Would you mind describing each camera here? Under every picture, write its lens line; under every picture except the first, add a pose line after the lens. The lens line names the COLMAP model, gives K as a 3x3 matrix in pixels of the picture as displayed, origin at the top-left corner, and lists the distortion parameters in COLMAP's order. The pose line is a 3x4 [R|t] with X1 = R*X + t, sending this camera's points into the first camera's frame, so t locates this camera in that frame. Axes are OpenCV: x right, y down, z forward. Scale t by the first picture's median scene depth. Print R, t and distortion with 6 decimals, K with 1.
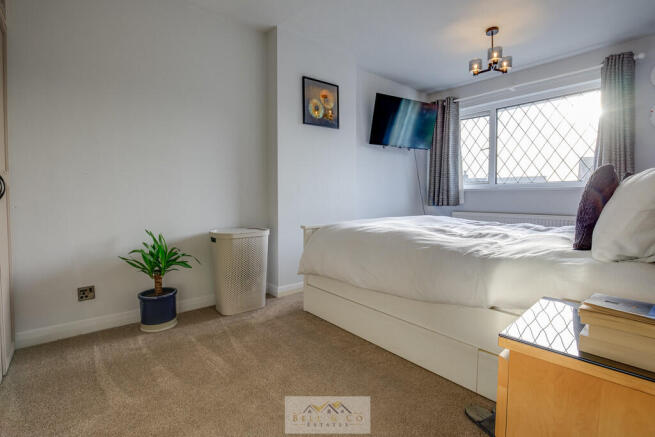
lens RADIAL K [[312.5, 0, 327.9], [0, 312.5, 207.2], [0, 0, 1]] dist [-0.001872, -0.000339]
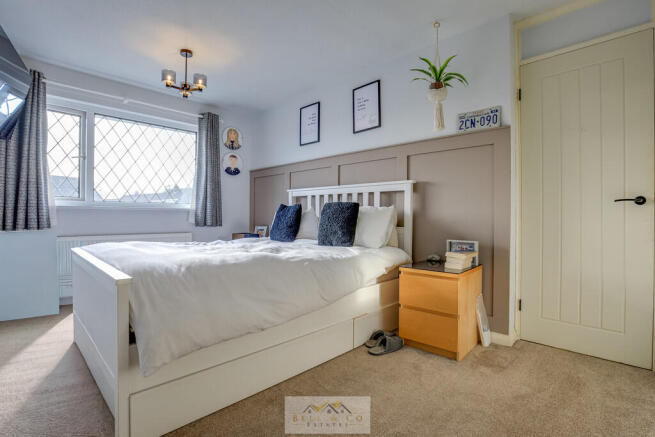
lens RADIAL K [[314.1, 0, 327.5], [0, 314.1, 218.5], [0, 0, 1]] dist [-0.001901, -0.000055]
pose [[-0.078643, -0.008659, 0.996865, -0.371999], [0.029478, 0.999505, 0.011007, -0.018559], [-0.996467, 0.030251, -0.078349, 0.450957]]
